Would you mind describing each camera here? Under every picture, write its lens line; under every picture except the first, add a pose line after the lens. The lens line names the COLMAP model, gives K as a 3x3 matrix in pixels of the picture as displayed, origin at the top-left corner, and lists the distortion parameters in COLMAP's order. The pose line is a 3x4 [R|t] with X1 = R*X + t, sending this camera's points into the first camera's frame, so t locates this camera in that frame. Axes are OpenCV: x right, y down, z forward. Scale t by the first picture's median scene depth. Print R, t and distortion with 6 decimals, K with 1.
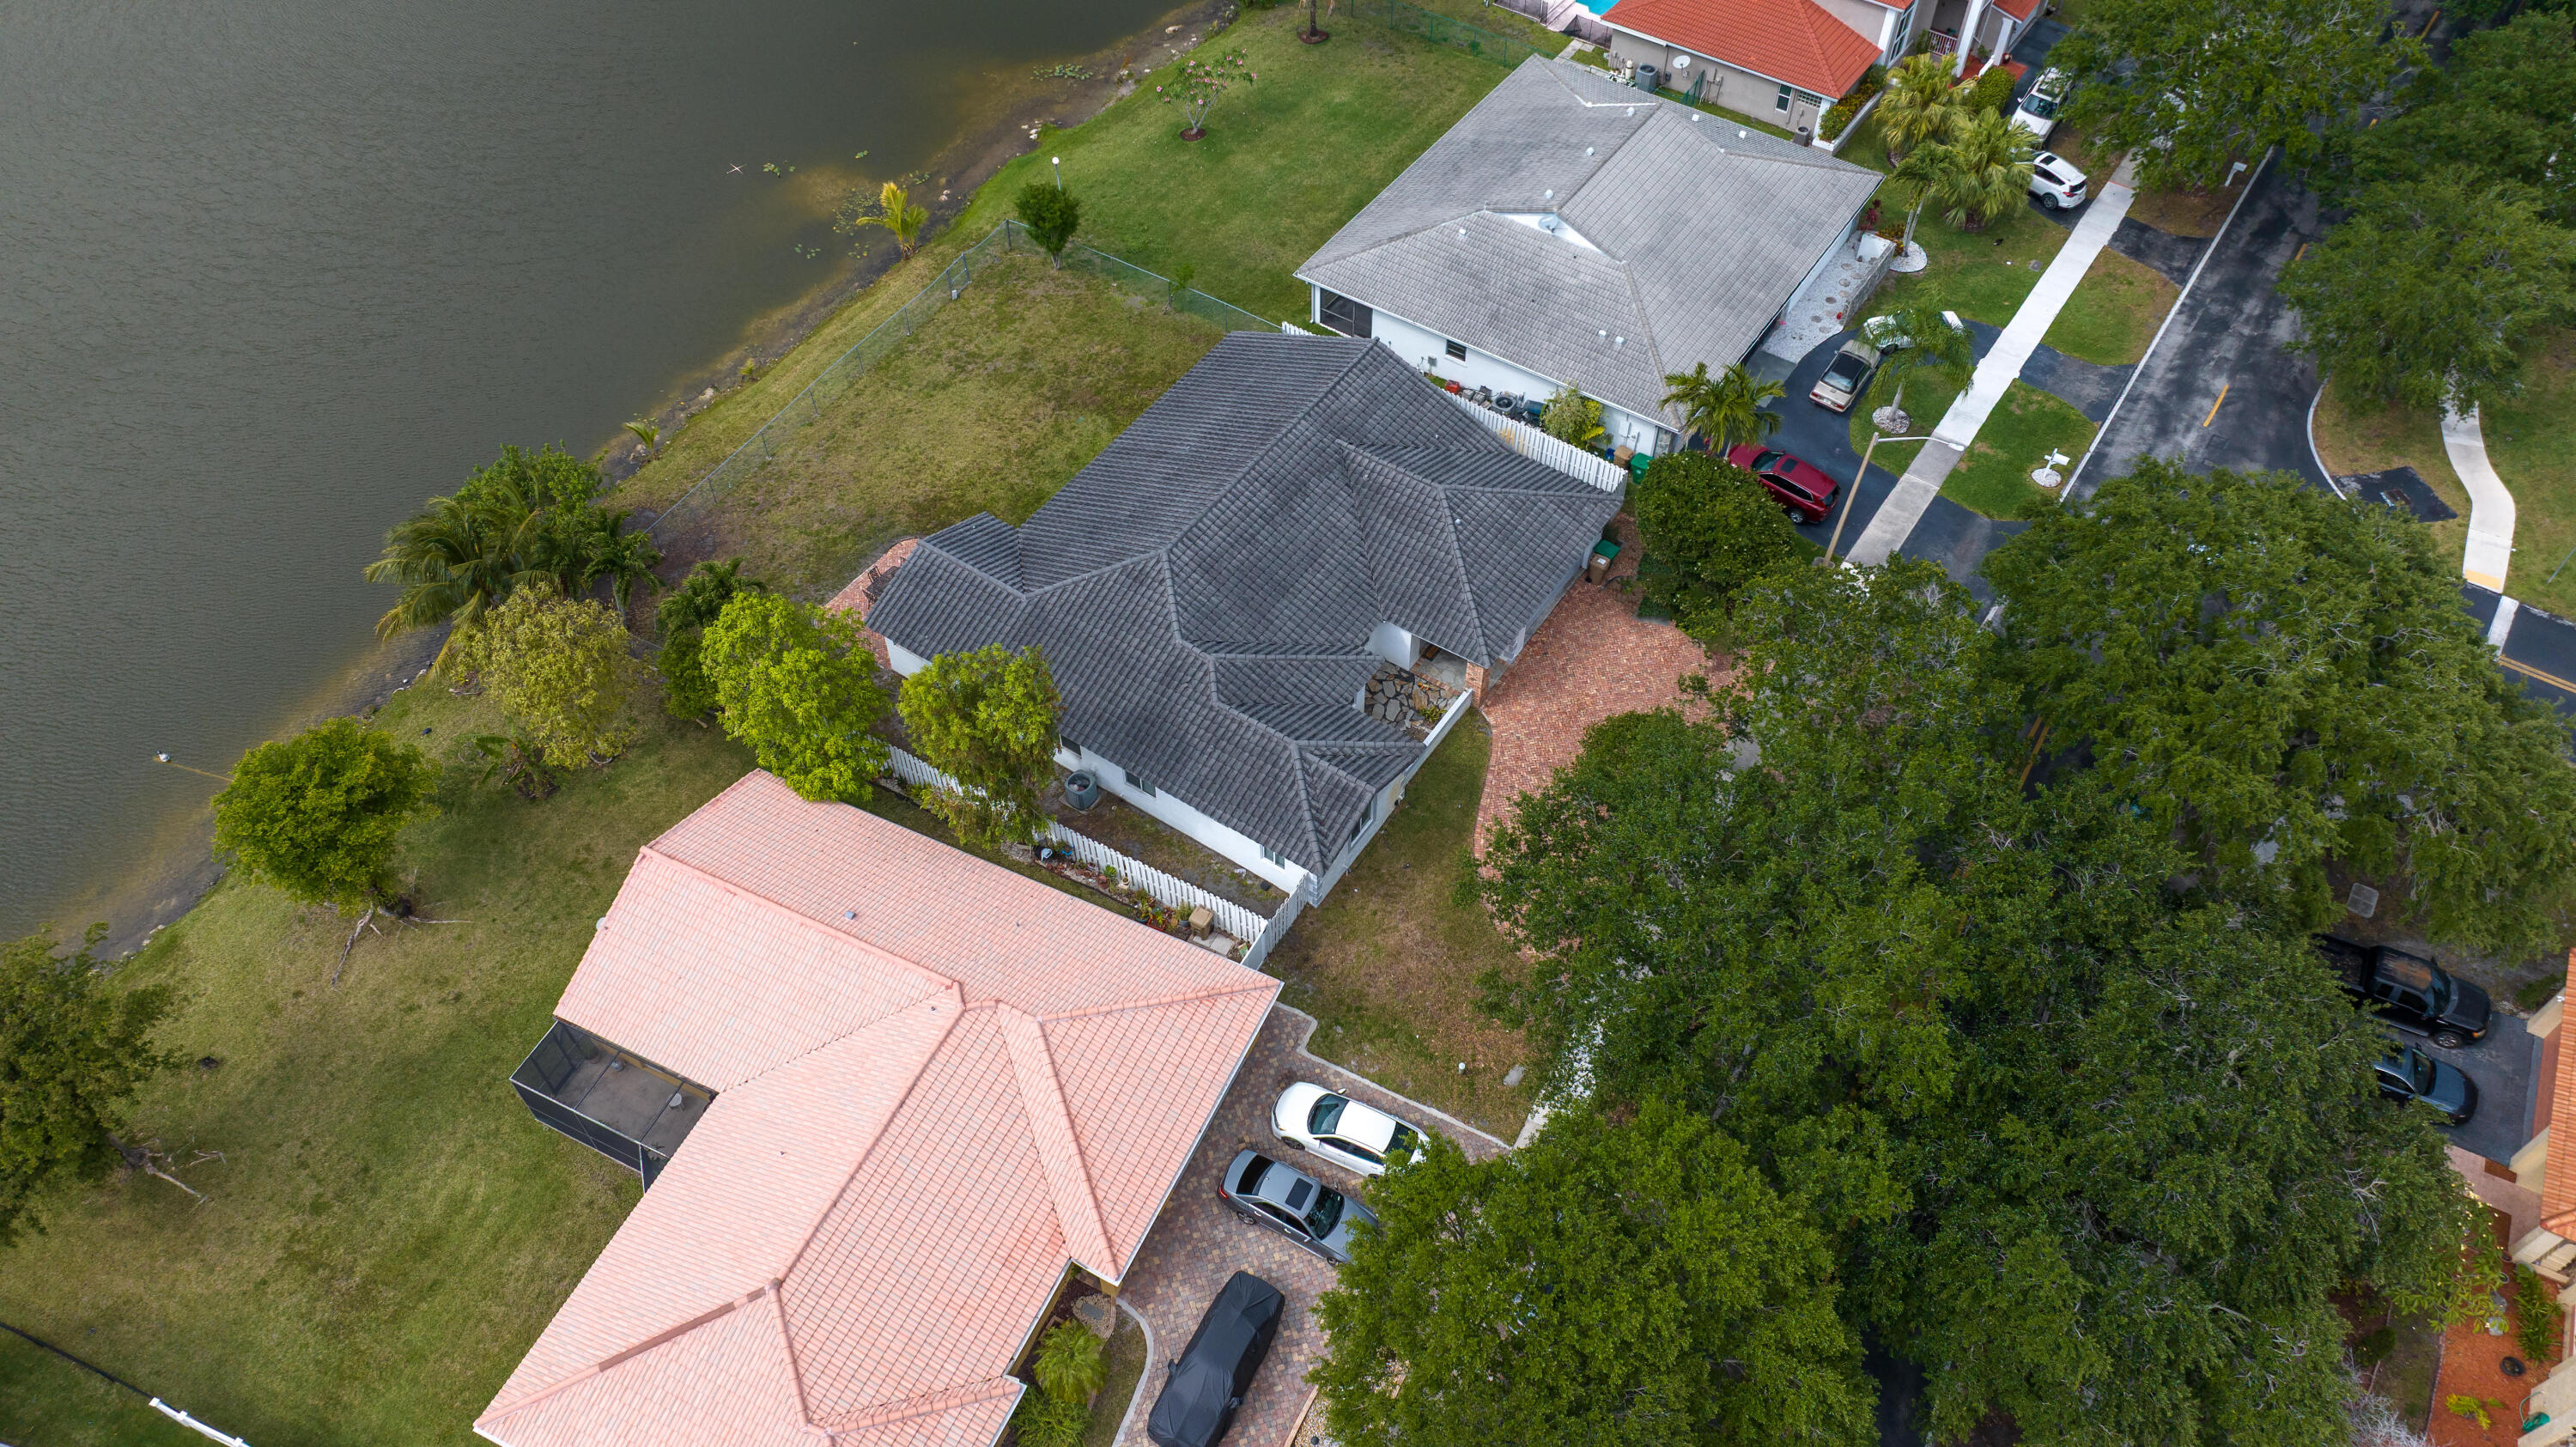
lens RADIAL K [[1800.0, 0, 1288.0], [0, 1800.0, 723.5], [0, 0, 1]] dist [-0.025943, 0.014133]
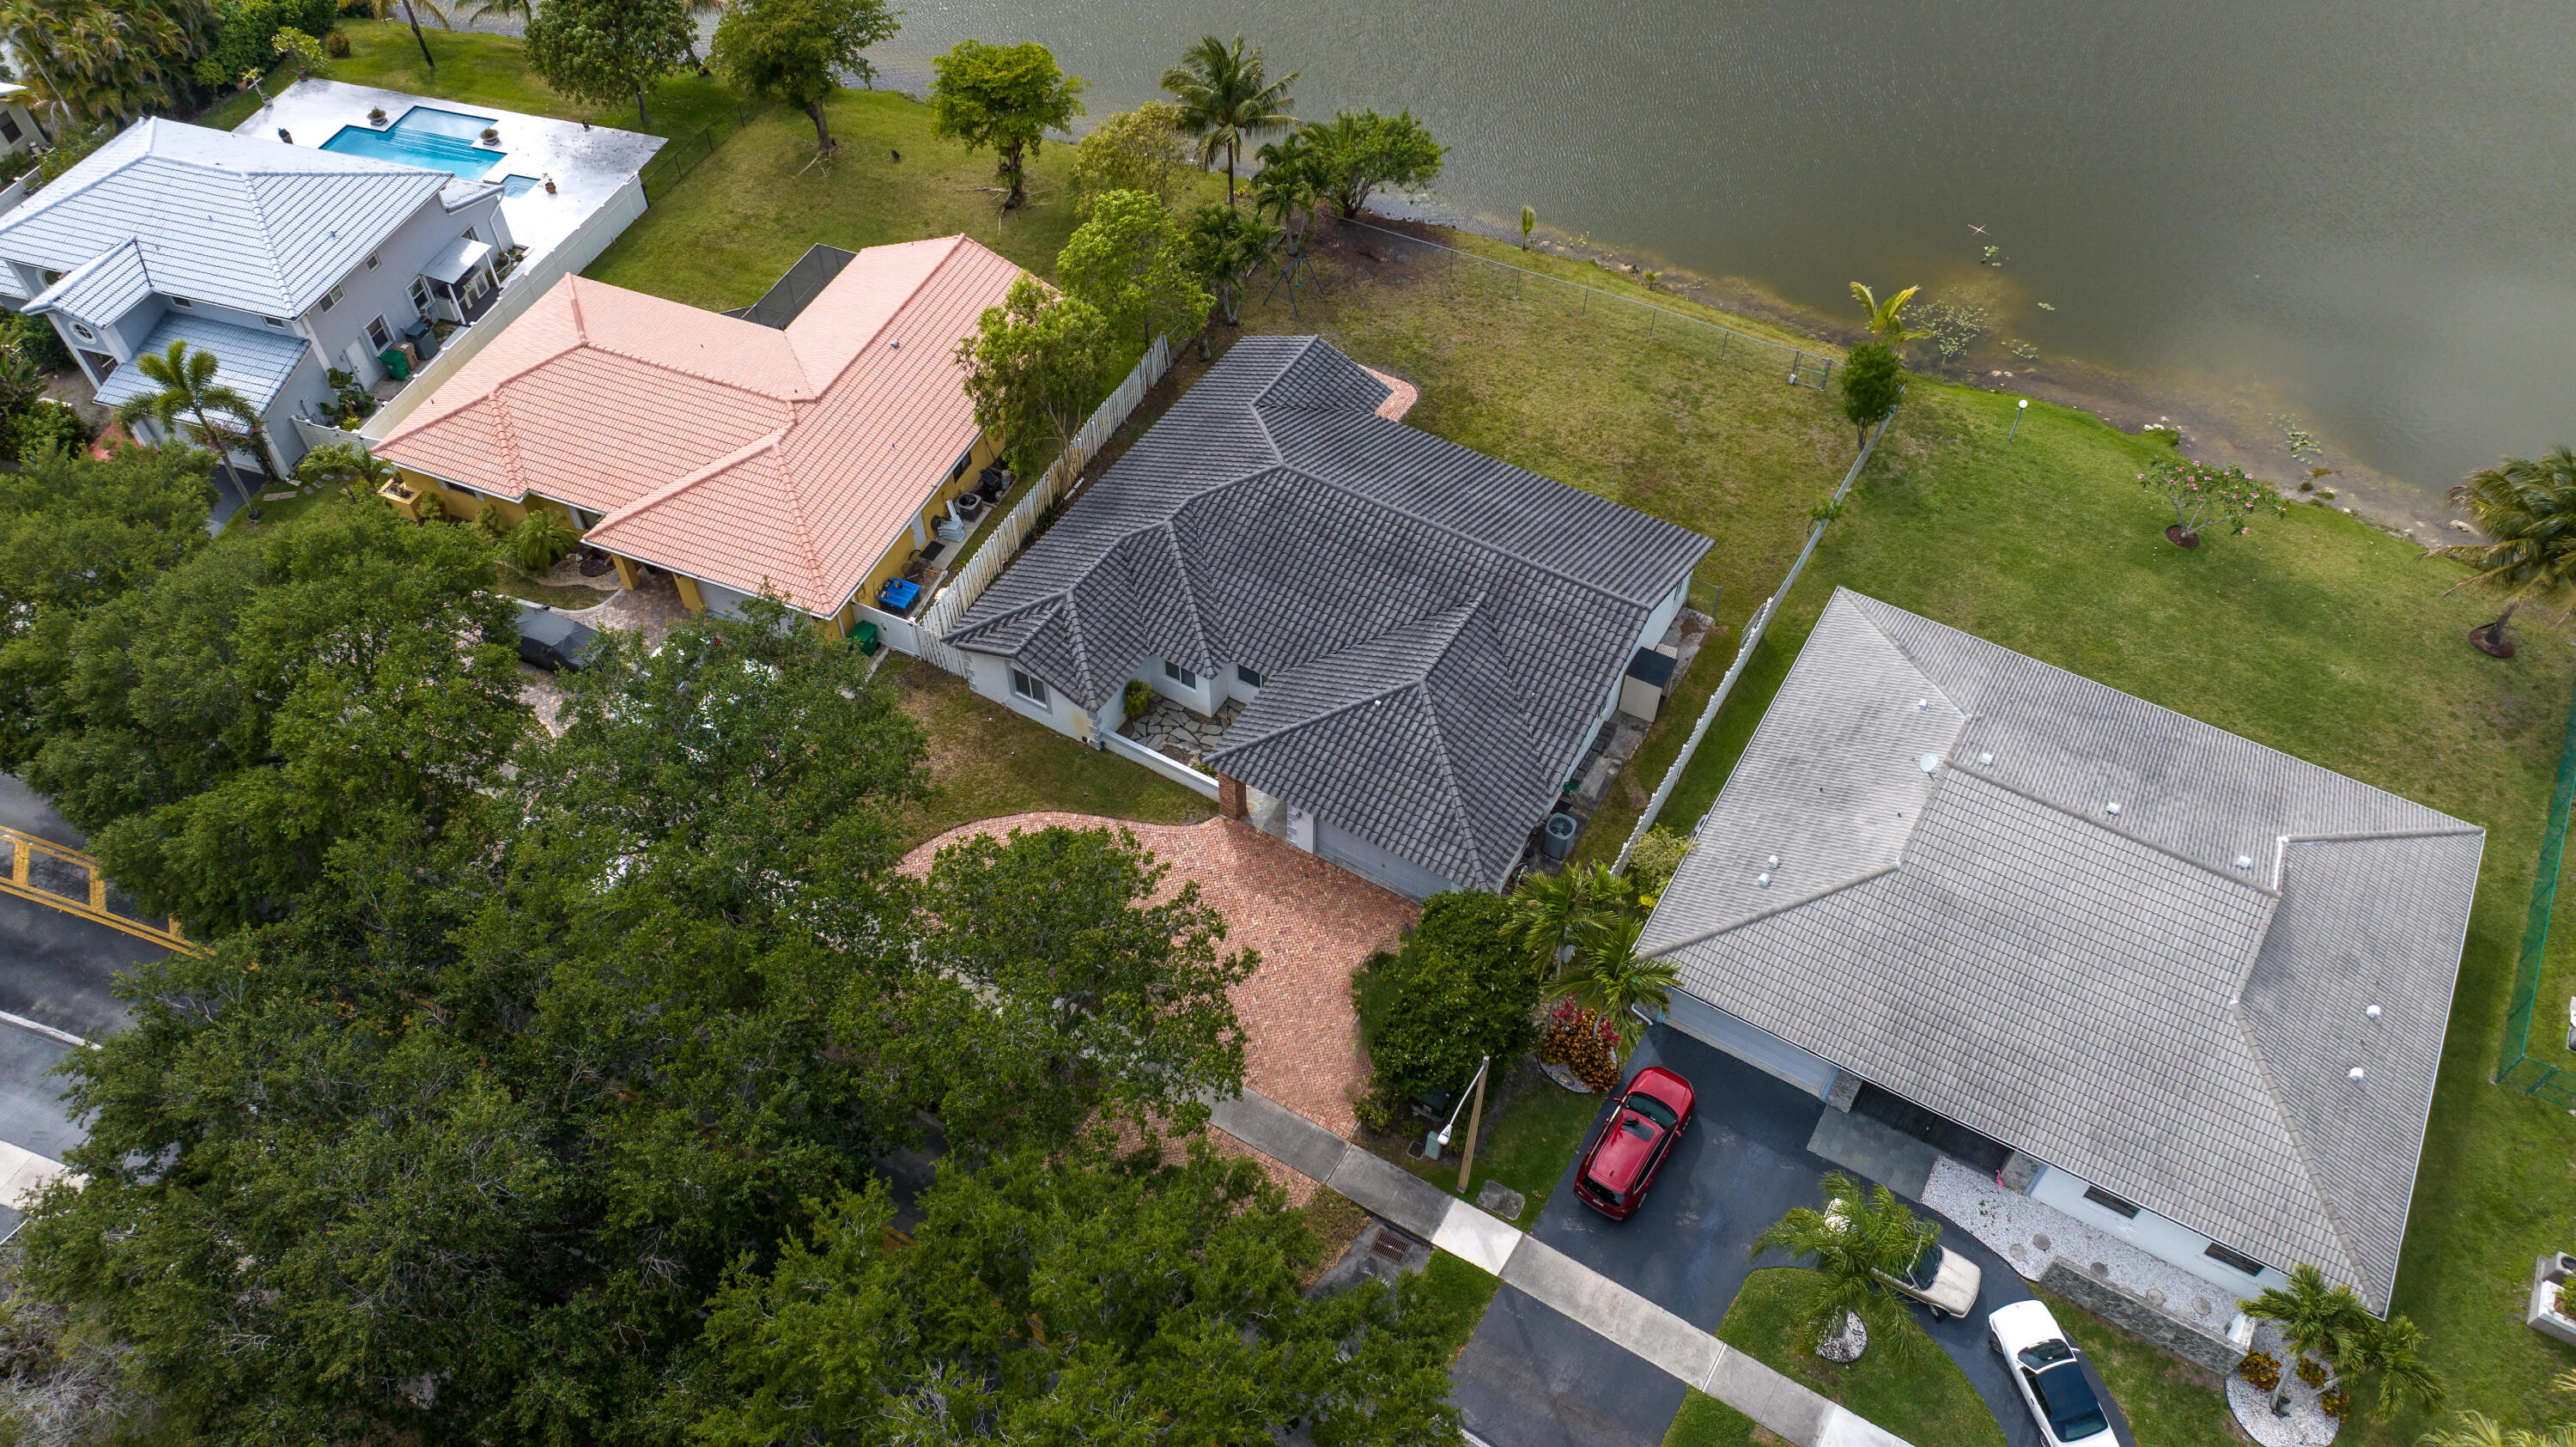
lens RADIAL K [[1800.0, 0, 1288.0], [0, 1800.0, 723.5], [0, 0, 1]] dist [-0.025943, 0.014133]
pose [[0.052149, 0.755447, -0.653132, 0.621927], [-0.768602, 0.447933, 0.456735, -0.438673], [0.637598, 0.478180, 0.603997, 0.408818]]
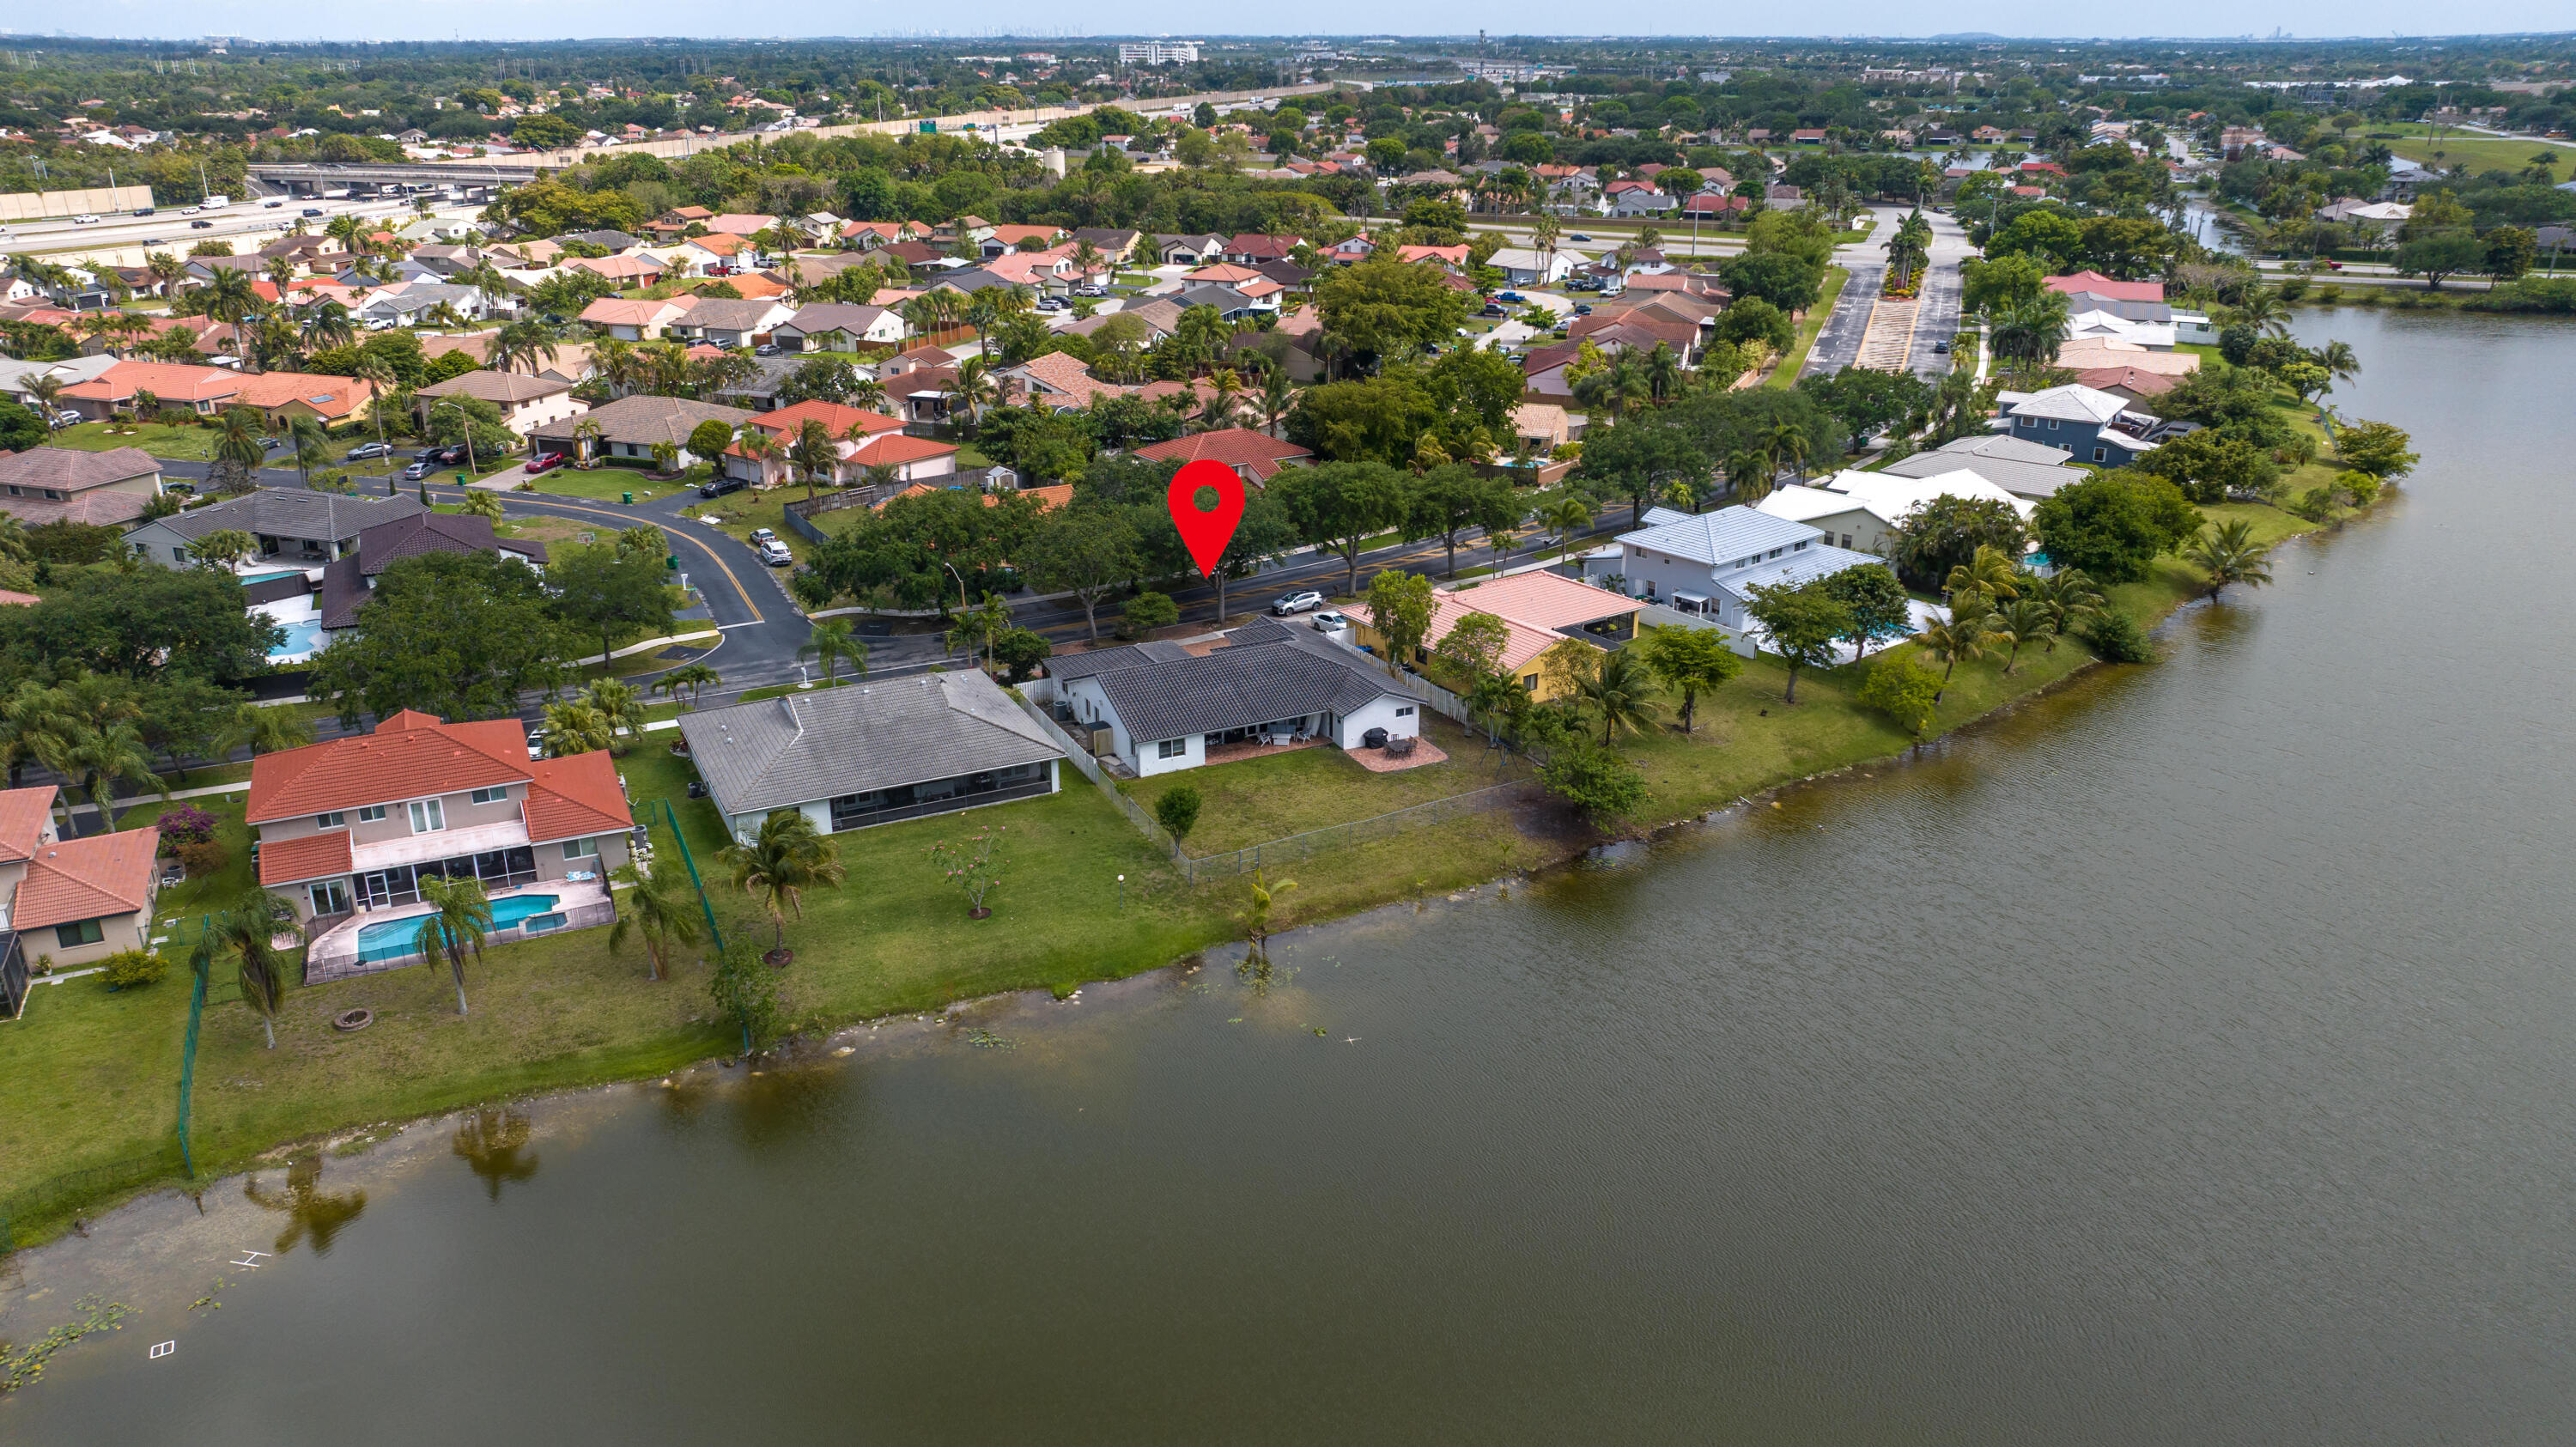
lens RADIAL K [[1800.0, 0, 1288.0], [0, 1800.0, 723.5], [0, 0, 1]] dist [-0.025943, 0.014133]
pose [[-0.867560, -0.171993, 0.466645, -0.911624], [0.387626, 0.354008, 0.851131, -1.575386], [-0.311585, 0.919291, -0.240454, 1.387291]]
